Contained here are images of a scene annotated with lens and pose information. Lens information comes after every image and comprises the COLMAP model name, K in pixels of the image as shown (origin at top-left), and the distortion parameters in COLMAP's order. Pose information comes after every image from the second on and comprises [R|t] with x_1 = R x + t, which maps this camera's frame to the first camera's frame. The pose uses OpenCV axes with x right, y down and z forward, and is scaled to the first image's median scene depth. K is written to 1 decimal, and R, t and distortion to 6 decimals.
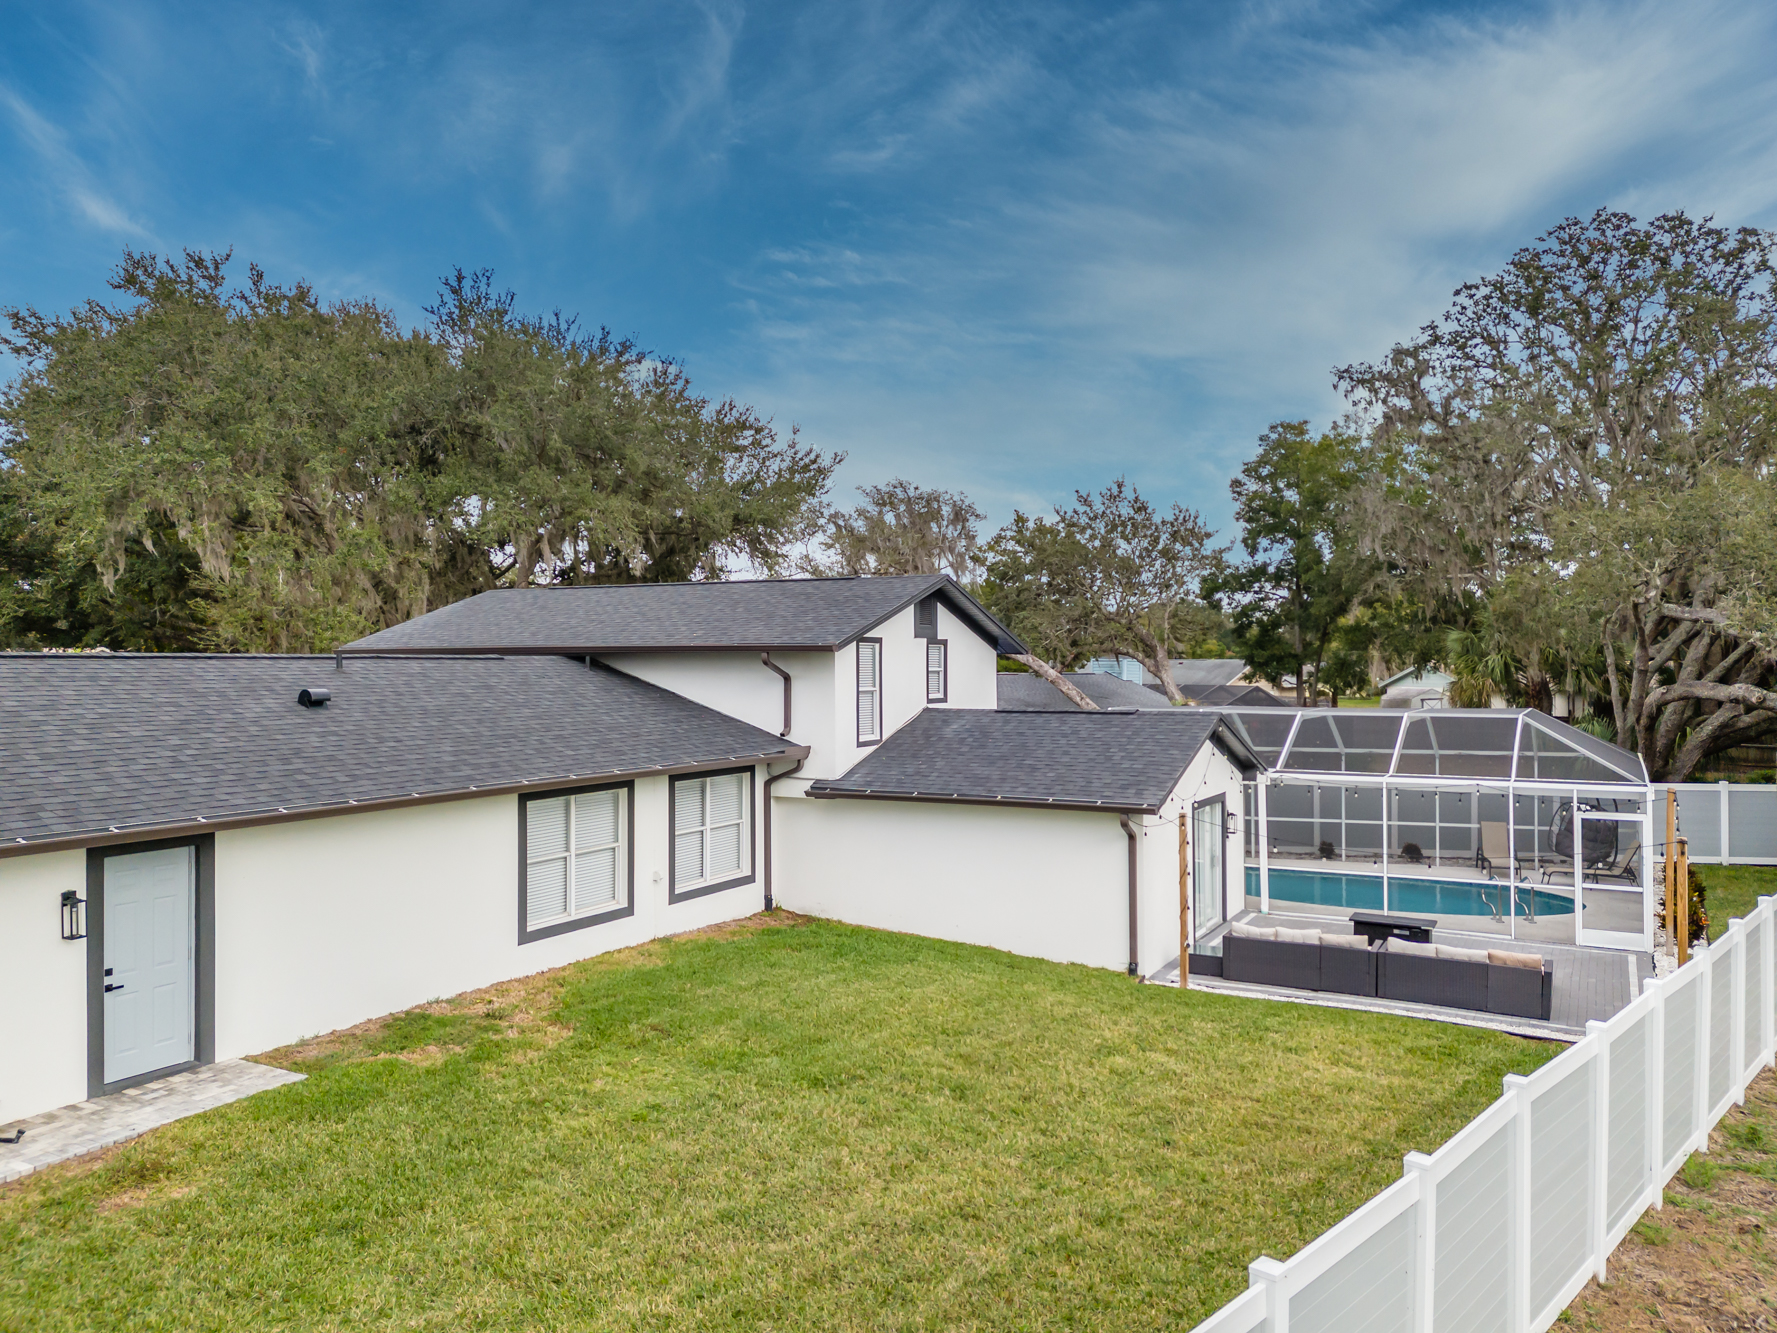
lens RADIAL K [[1292.7, 0, 891.1], [0, 1292.7, 666.1], [0, 0, 1]] dist [0.072123, -0.063832]
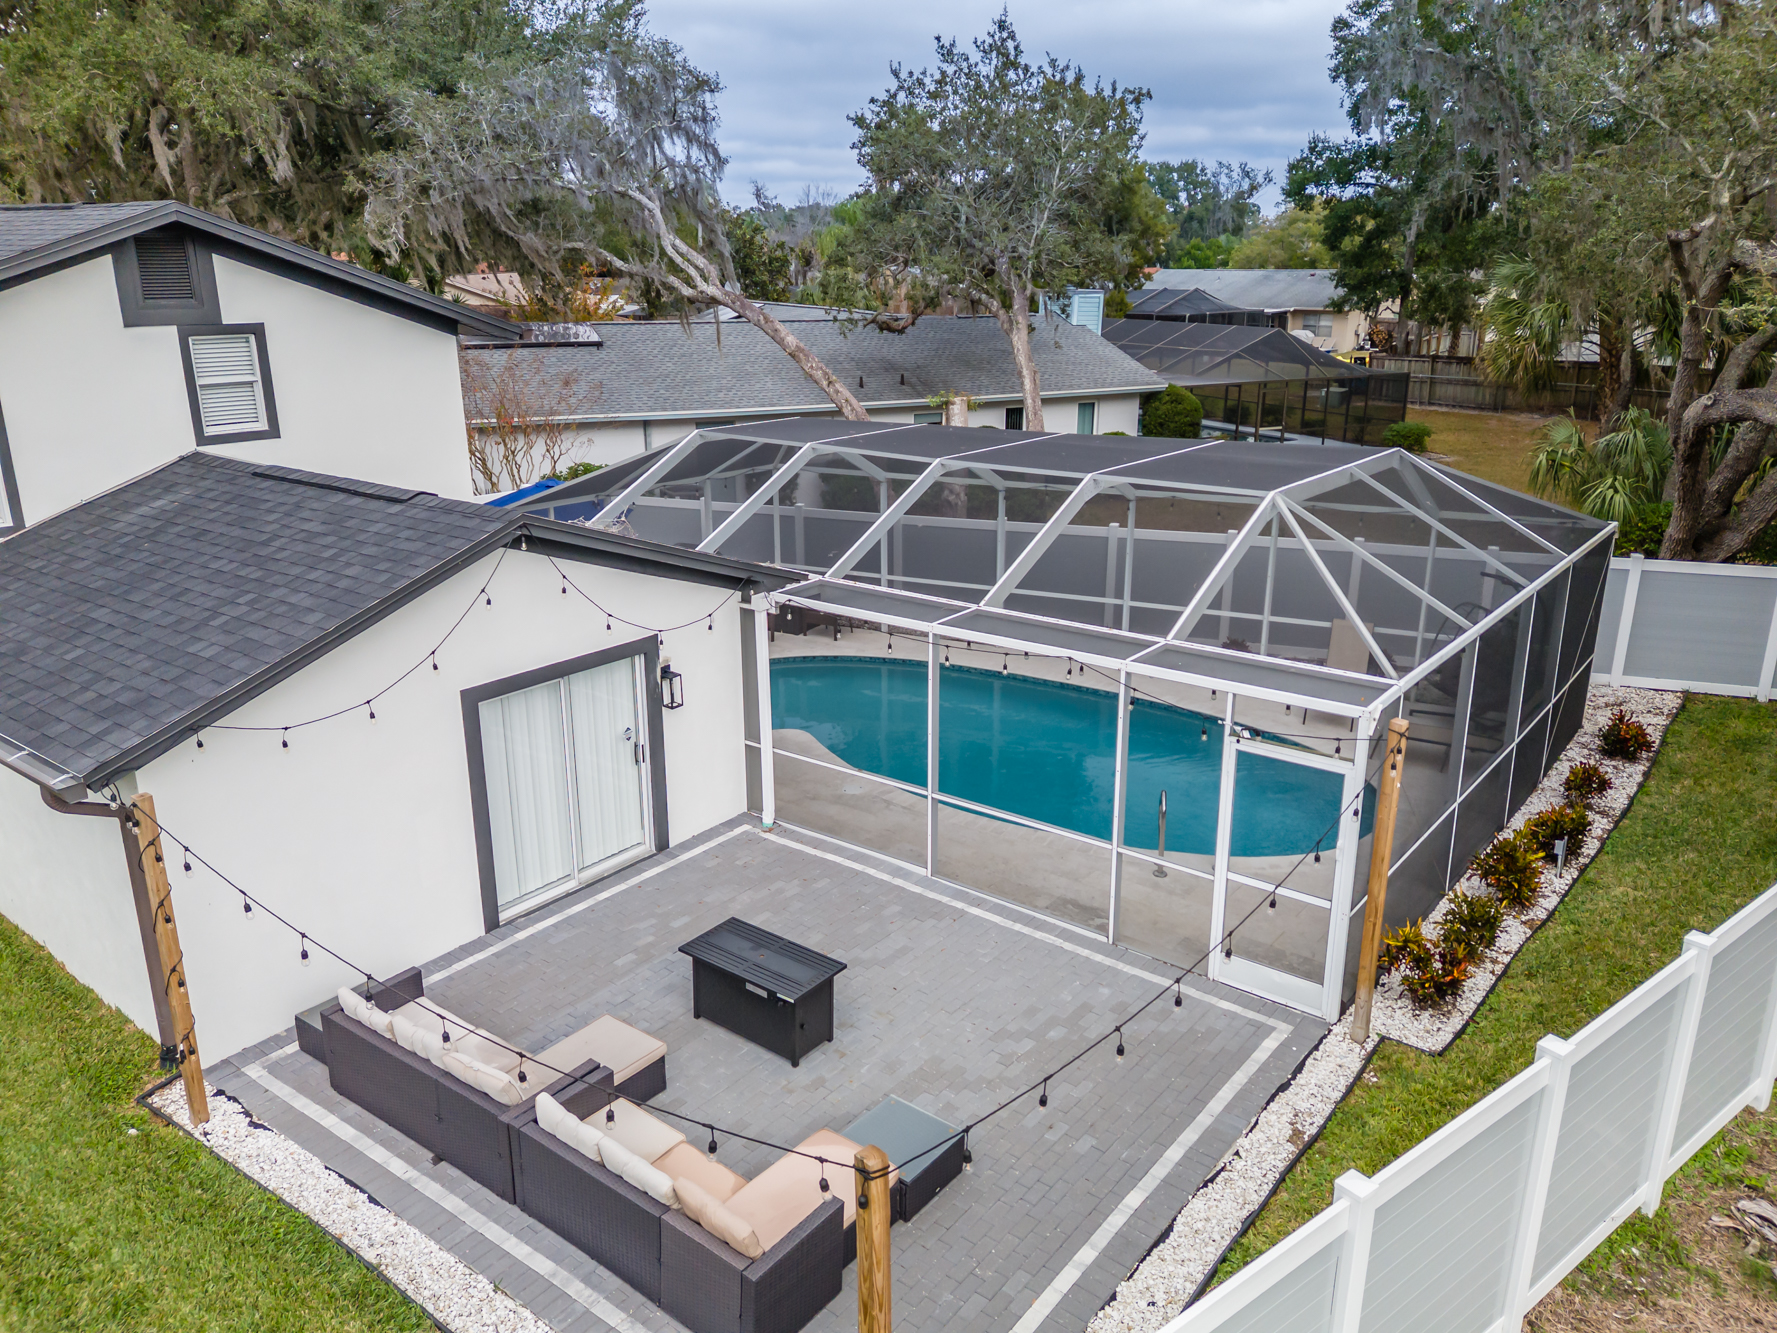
lens RADIAL K [[1292.7, 0, 891.1], [0, 1292.7, 666.1], [0, 0, 1]] dist [0.072123, -0.063832]
pose [[0.986732, 0.051771, -0.153881, 0.472658], [-0.003311, 0.954018, 0.299732, -0.058289], [0.162322, -0.295246, 0.941531, 0.535903]]
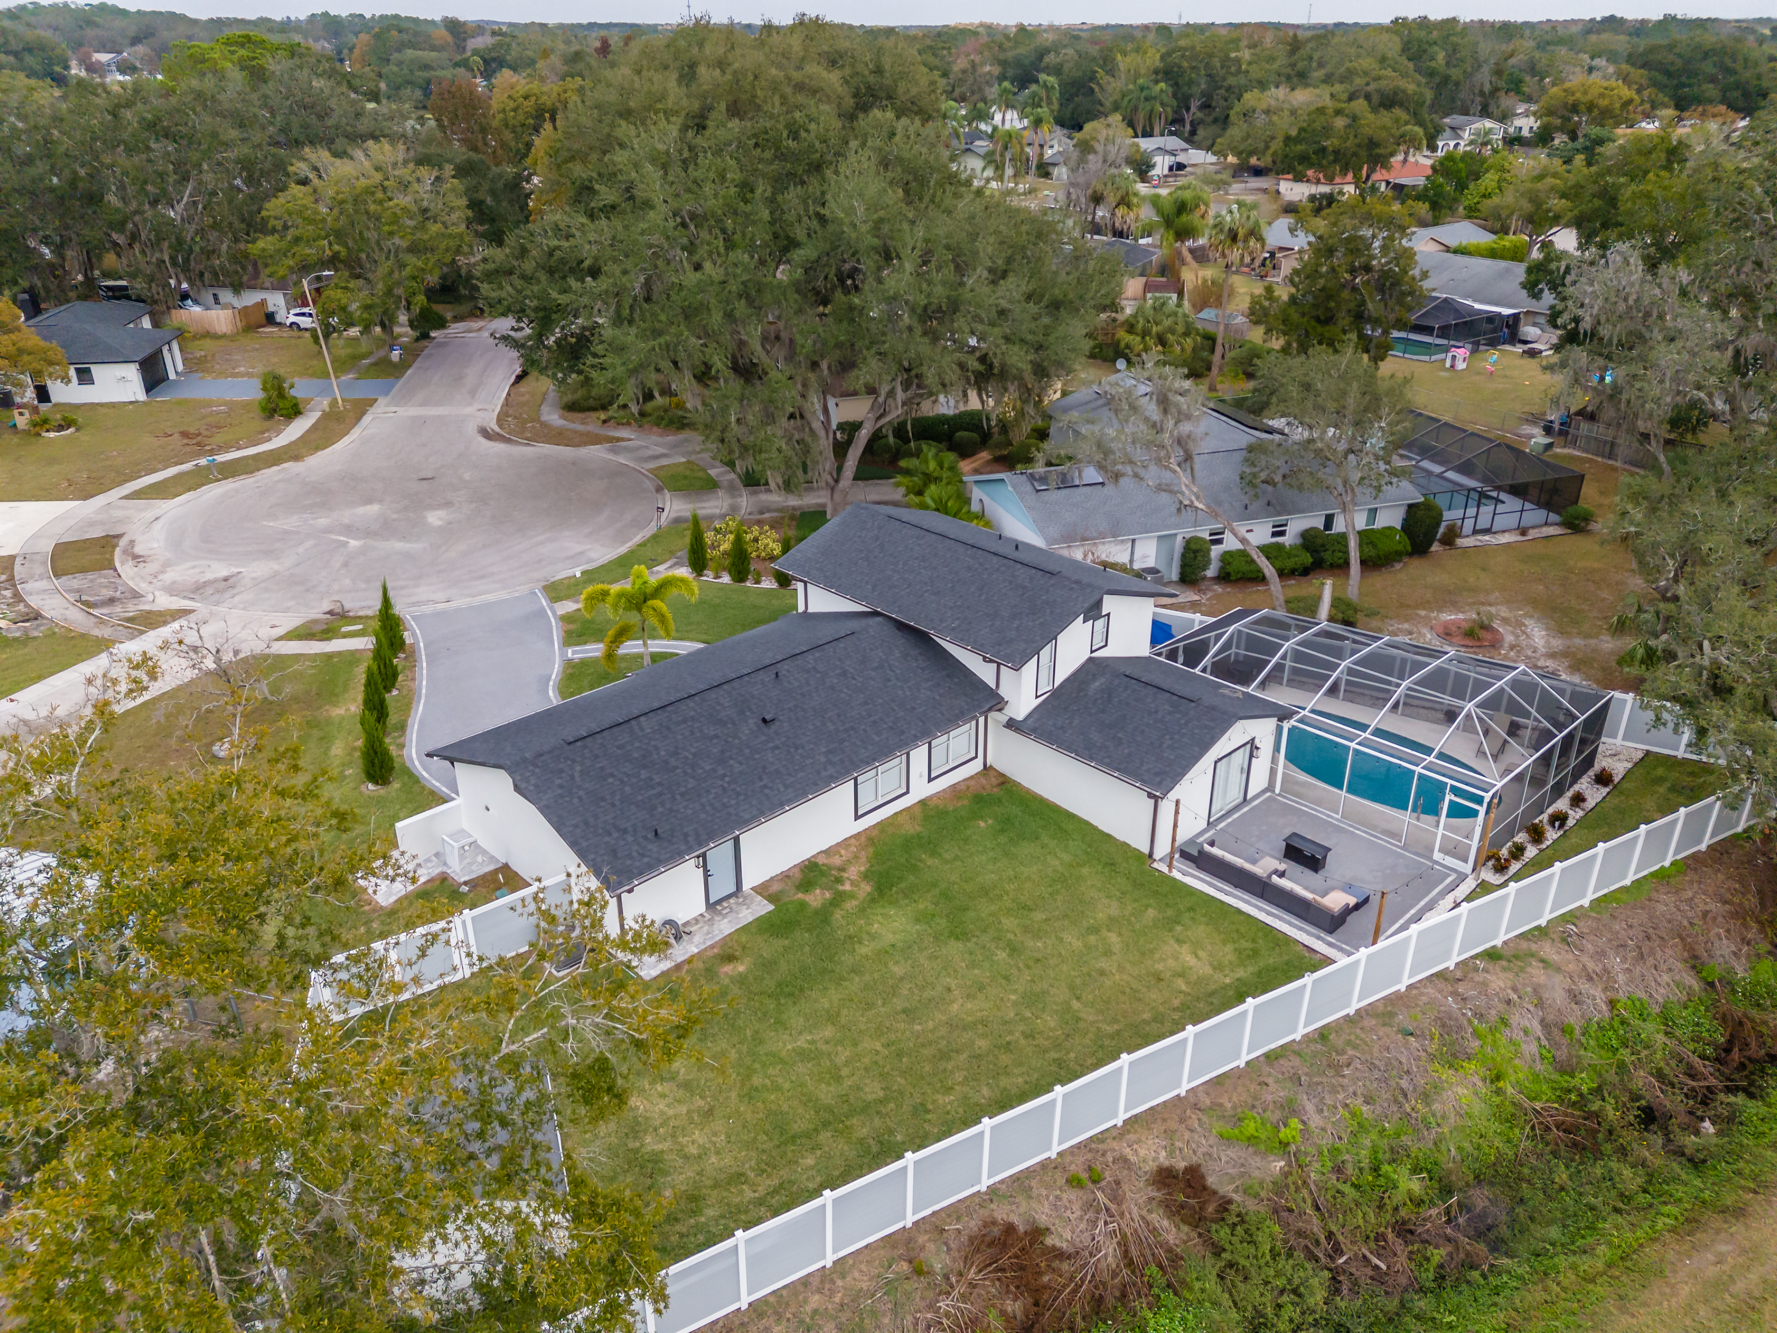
lens RADIAL K [[1286.8, 0, 888.5], [0, 1286.8, 666.5], [0, 0, 1]] dist [0.086895, -0.057239]
pose [[0.953304, 0.135613, -0.269855, 0.264592], [-0.002368, 0.896846, 0.442337, -0.795798], [0.302005, -0.421042, 0.855287, -0.612713]]
